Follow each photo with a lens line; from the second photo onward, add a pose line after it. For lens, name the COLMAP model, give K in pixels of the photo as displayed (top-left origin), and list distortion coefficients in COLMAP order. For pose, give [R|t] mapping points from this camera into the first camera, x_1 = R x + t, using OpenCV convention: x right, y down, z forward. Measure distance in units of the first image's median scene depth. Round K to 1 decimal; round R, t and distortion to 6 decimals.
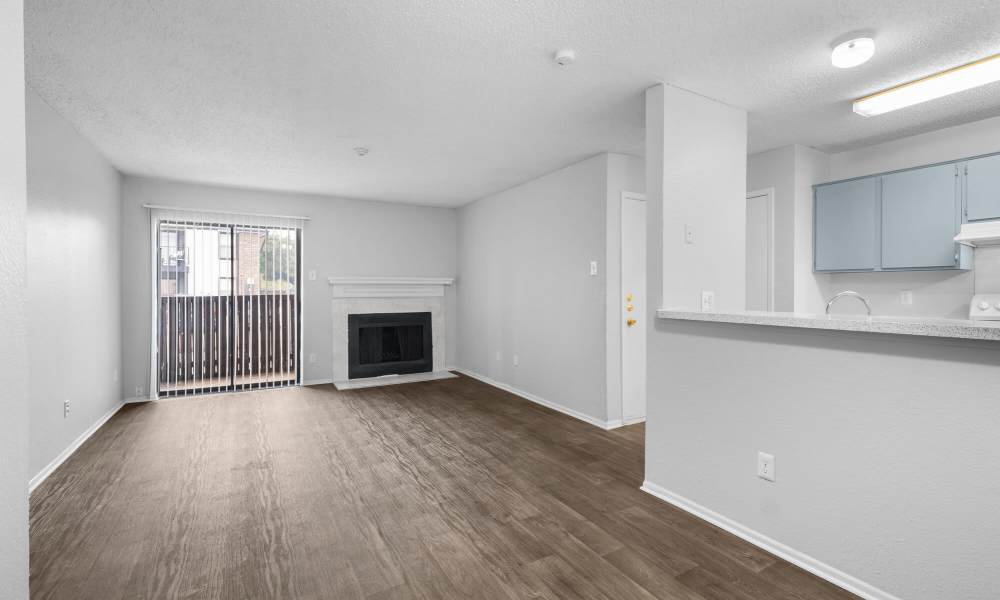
lens RADIAL K [[434.5, 0, 499.4], [0, 434.5, 296.6], [0, 0, 1]] dist [-0.003383, -0.000980]
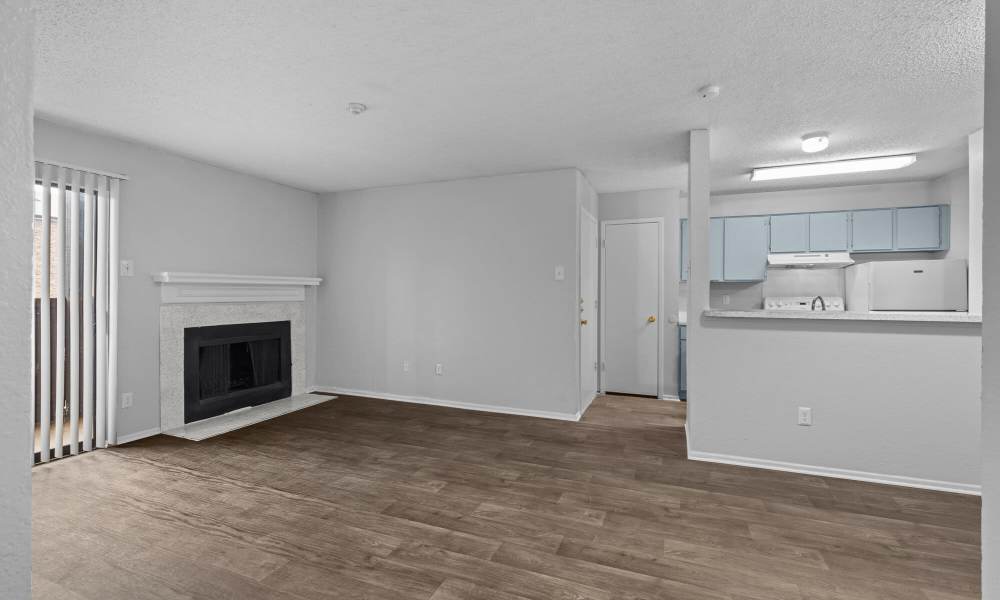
lens RADIAL K [[434.5, 0, 491.6], [0, 434.5, 296.9], [0, 0, 1]] dist [-0.003383, -0.000980]
pose [[0.789130, -0.001956, 0.614222, -0.464249], [0.004917, 0.999983, -0.003134, -0.003622], [-0.614206, 0.005493, 0.789127, 0.207799]]
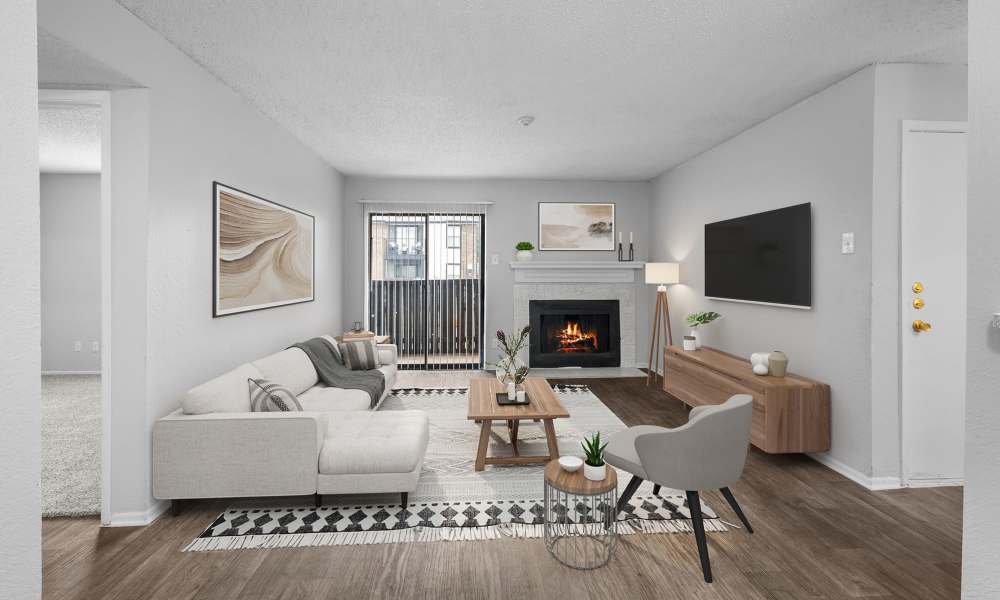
lens RADIAL K [[434.5, 0, 502.9], [0, 434.5, 279.3], [0, 0, 1]] dist [-0.003383, -0.000980]
pose [[0.897611, 0.006511, -0.440740, 0.027543], [-0.008255, 0.999964, -0.002041, -0.002983], [0.440711, 0.005470, 0.897633, 0.133541]]
